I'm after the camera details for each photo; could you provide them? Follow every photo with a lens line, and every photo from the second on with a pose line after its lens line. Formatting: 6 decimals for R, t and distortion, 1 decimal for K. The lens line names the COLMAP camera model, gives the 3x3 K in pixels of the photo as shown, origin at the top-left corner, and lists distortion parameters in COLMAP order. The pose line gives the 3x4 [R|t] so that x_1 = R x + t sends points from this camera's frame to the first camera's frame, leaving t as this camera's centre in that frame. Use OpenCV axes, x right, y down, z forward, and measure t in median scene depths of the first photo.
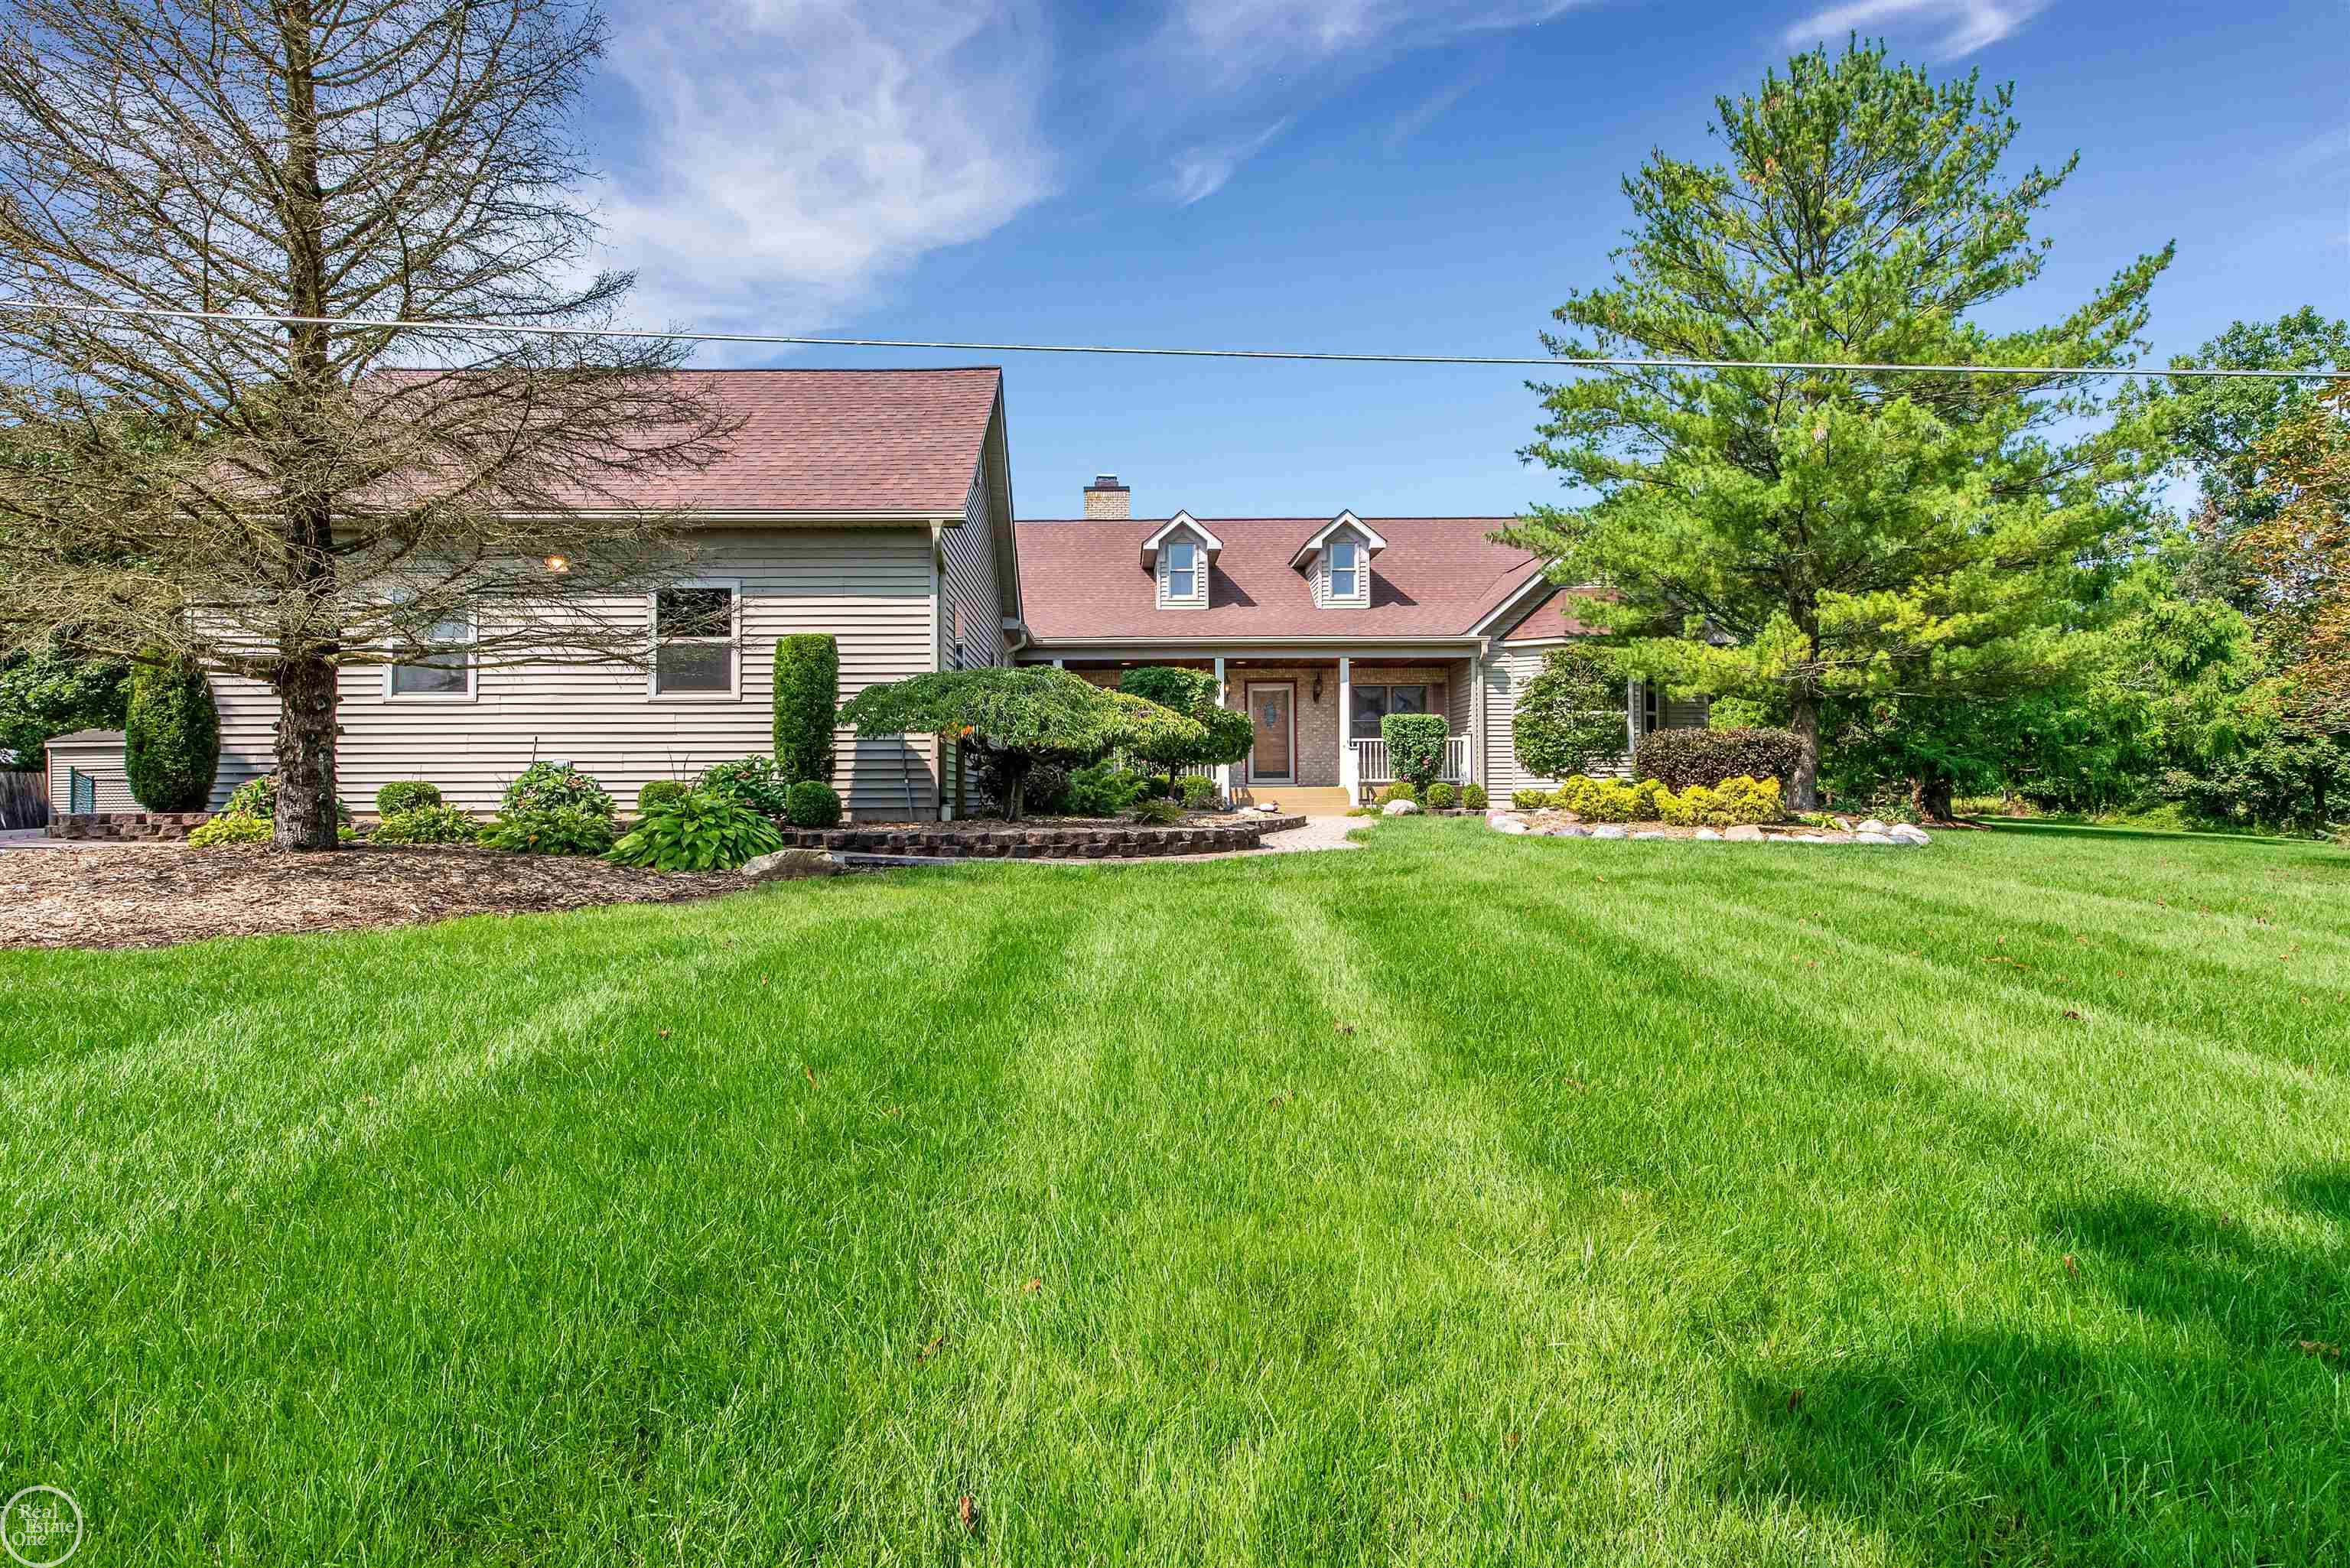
lens RADIAL K [[1356.5, 0, 1175.7], [0, 1356.5, 785.9], [0, 0, 1]] dist [0.002557, 0.000233]
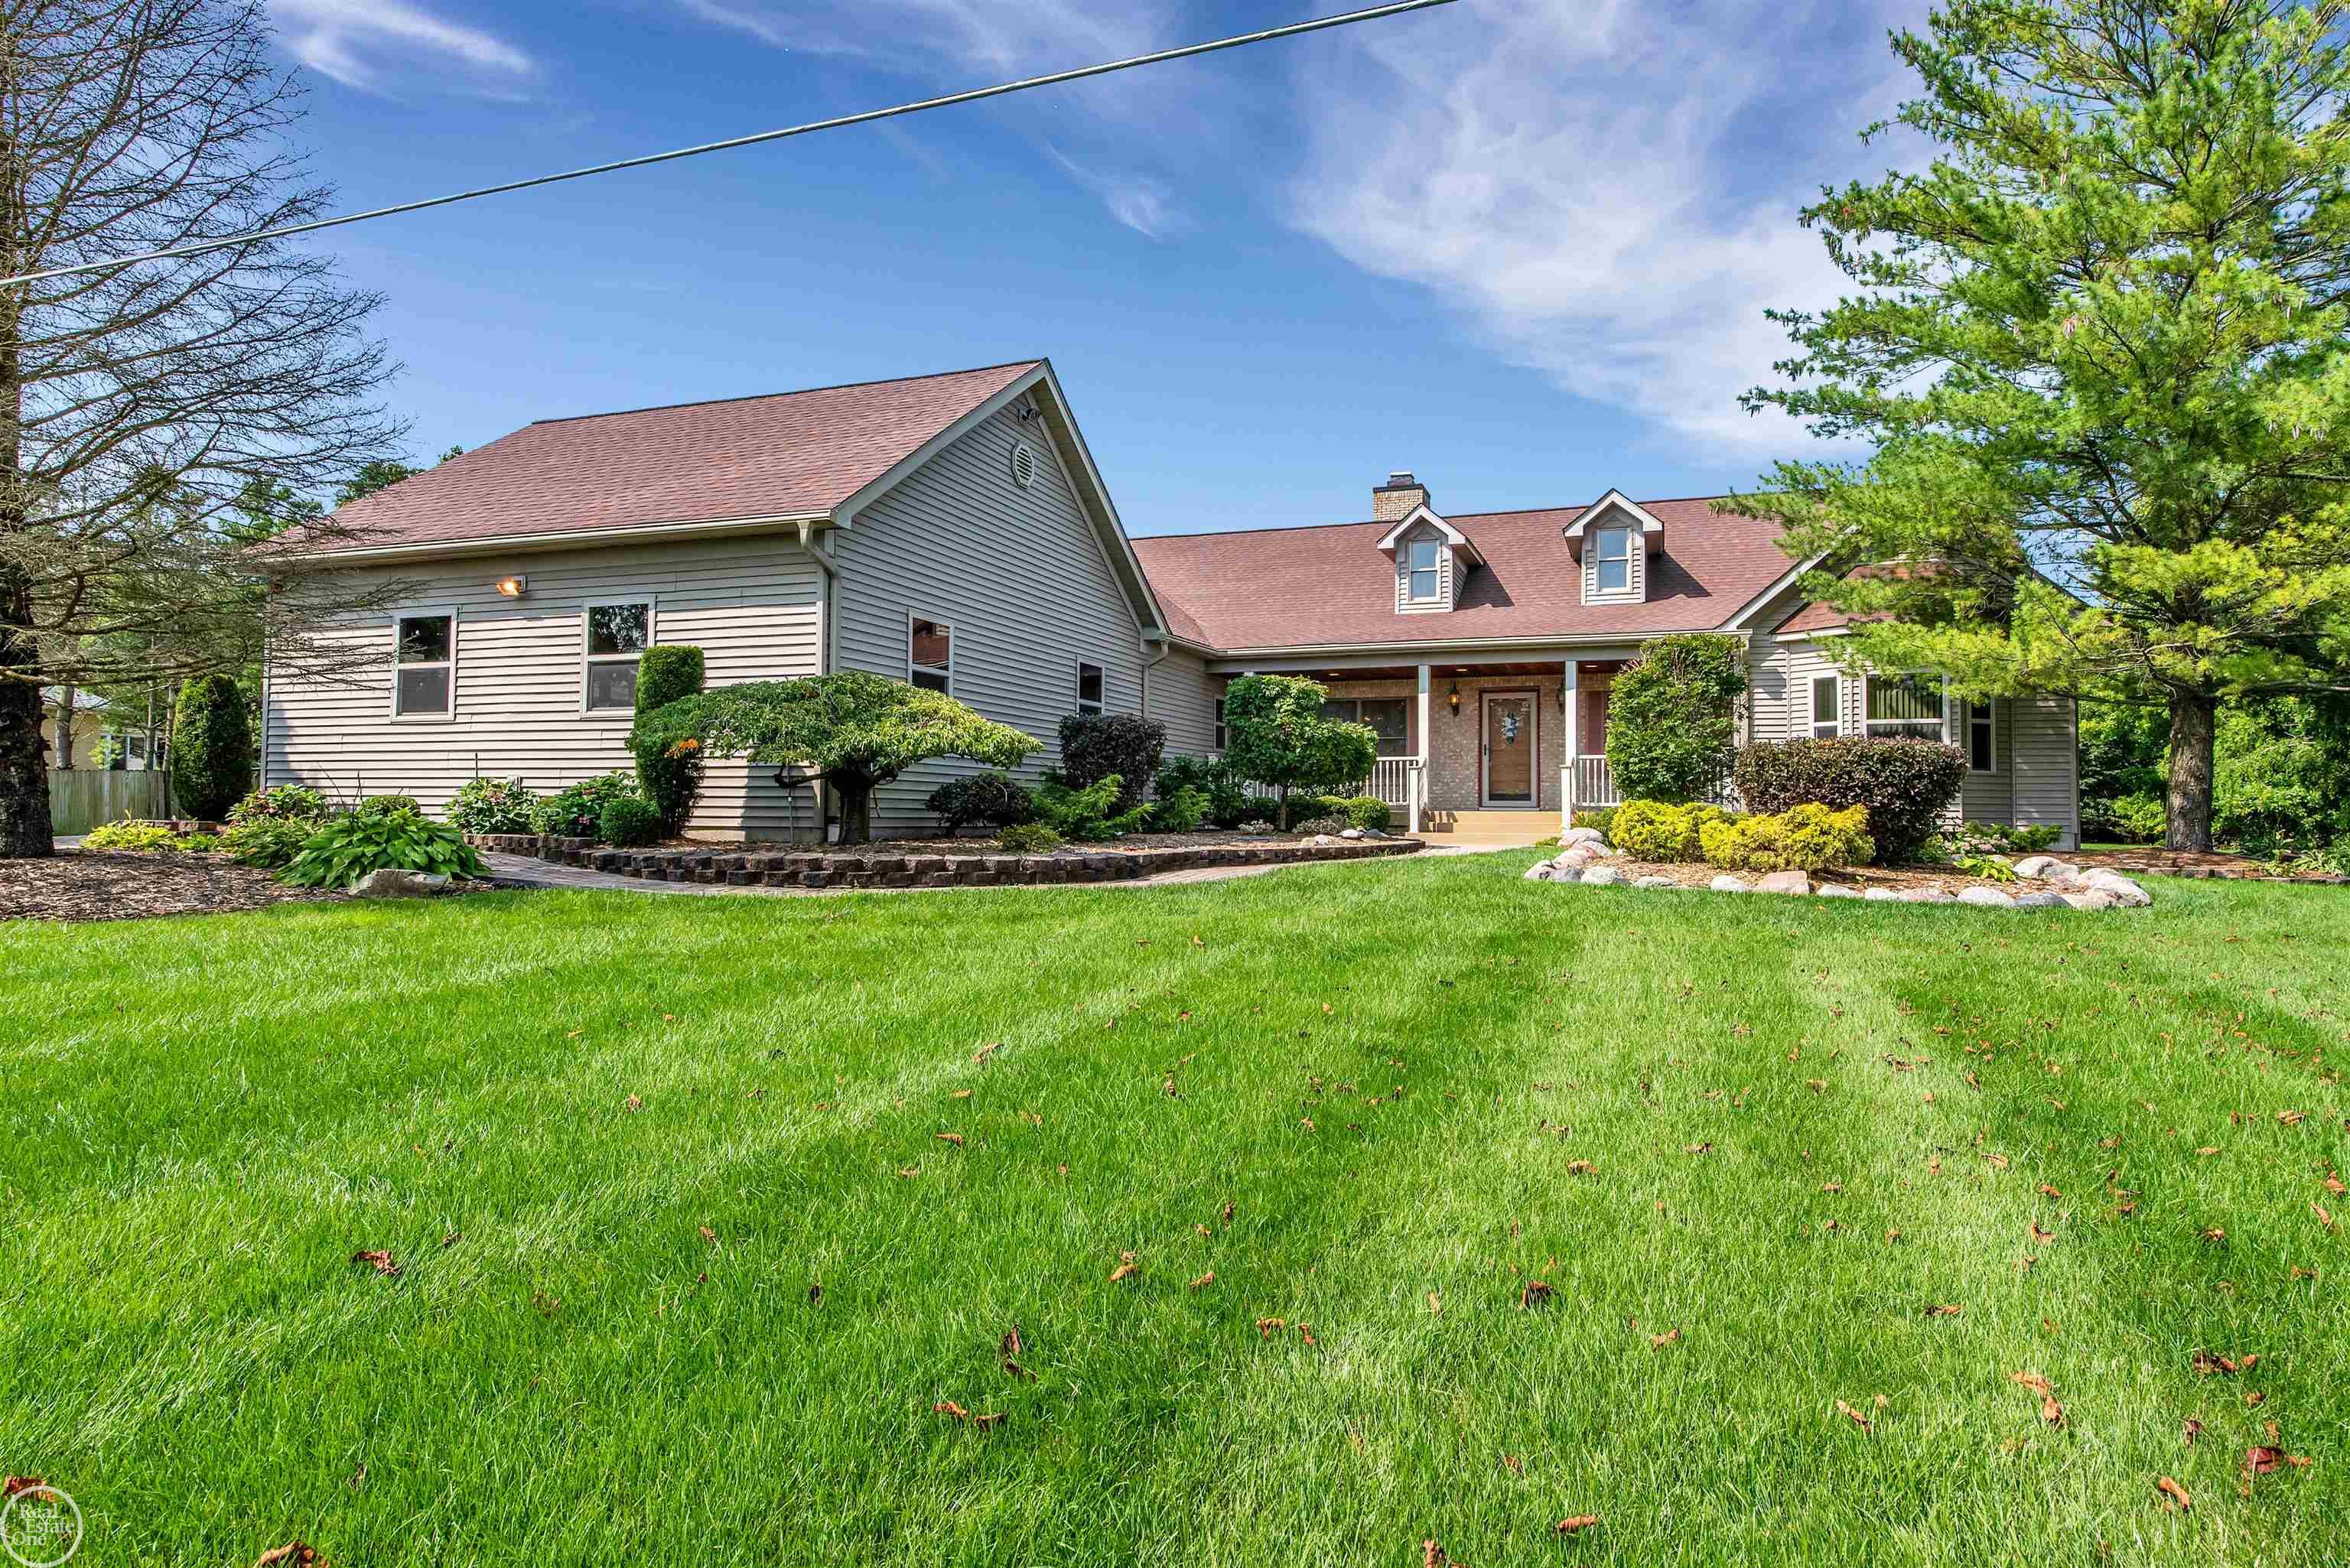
lens RADIAL K [[1356.5, 0, 1174.5], [0, 1356.5, 782.2], [0, 0, 1]] dist [0.002557, 0.000233]
pose [[0.928280, 0.004691, -0.371852, 0.318016], [-0.011090, 0.999825, -0.015071, -0.003202], [0.371716, 0.018114, 0.928170, 0.173745]]
